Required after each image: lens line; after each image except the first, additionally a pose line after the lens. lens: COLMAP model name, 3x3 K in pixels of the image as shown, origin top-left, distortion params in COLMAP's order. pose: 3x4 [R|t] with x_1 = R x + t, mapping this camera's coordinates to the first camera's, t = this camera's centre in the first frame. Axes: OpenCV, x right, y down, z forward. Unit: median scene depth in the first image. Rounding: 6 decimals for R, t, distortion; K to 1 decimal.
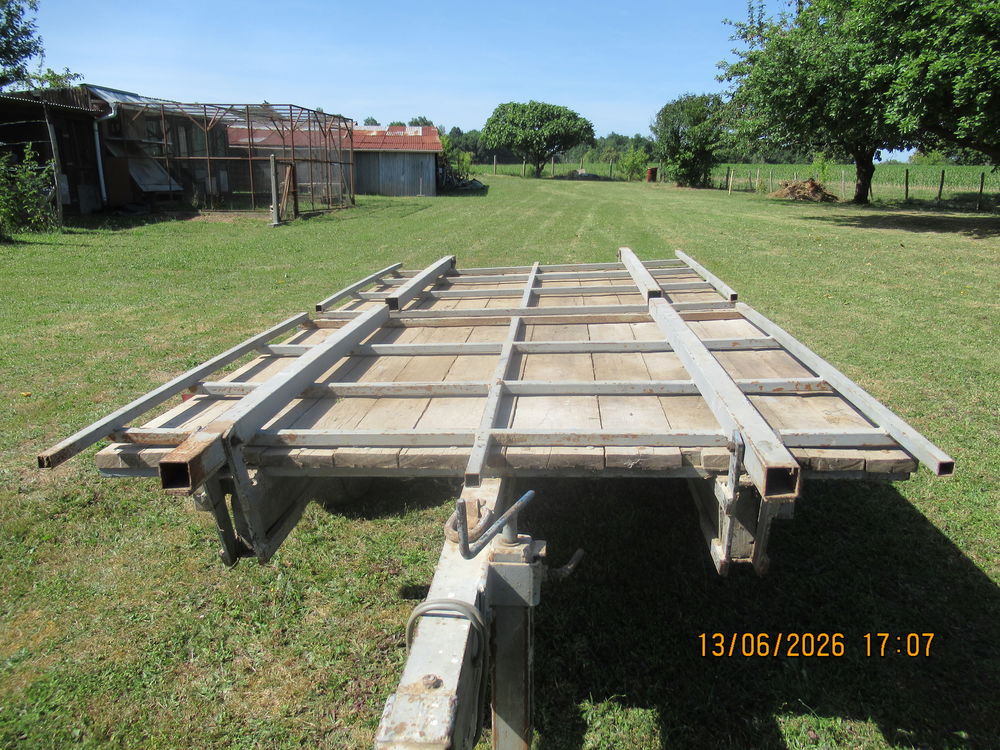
lens RADIAL K [[750.7, 0, 500.0], [0, 750.7, 375.0], [0, 0, 1]] dist [-0.007407, 0.010171]
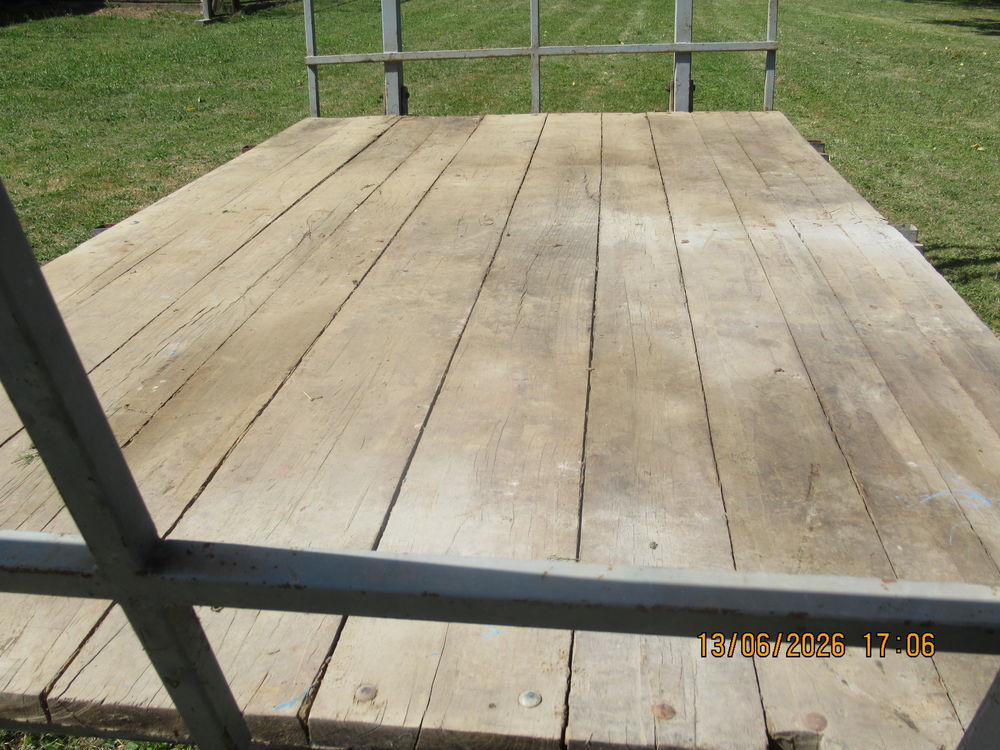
lens RADIAL K [[934.5, 0, 500.0], [0, 934.5, 375.0], [0, 0, 1]] dist [-0.037648, 0.009311]
pose [[0.999554, 0.021109, -0.021127, 0.012339], [-0.017300, 0.985882, 0.166543, -0.016334], [0.024344, -0.166103, 0.985808, 0.062376]]
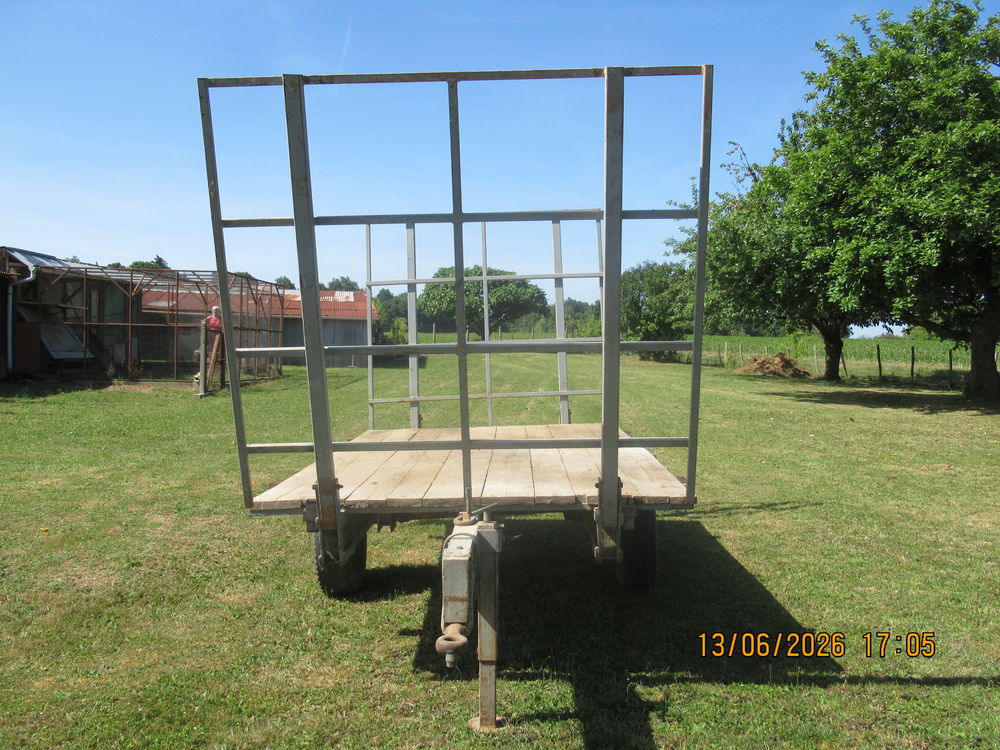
lens RADIAL K [[934.5, 0, 500.0], [0, 934.5, 375.0], [0, 0, 1]] dist [-0.037648, 0.009311]
pose [[0.997637, 0.010196, 0.067946, -0.011574], [0.005451, 0.974065, -0.226204, 0.036172], [-0.068490, 0.226040, 0.971707, -0.142322]]
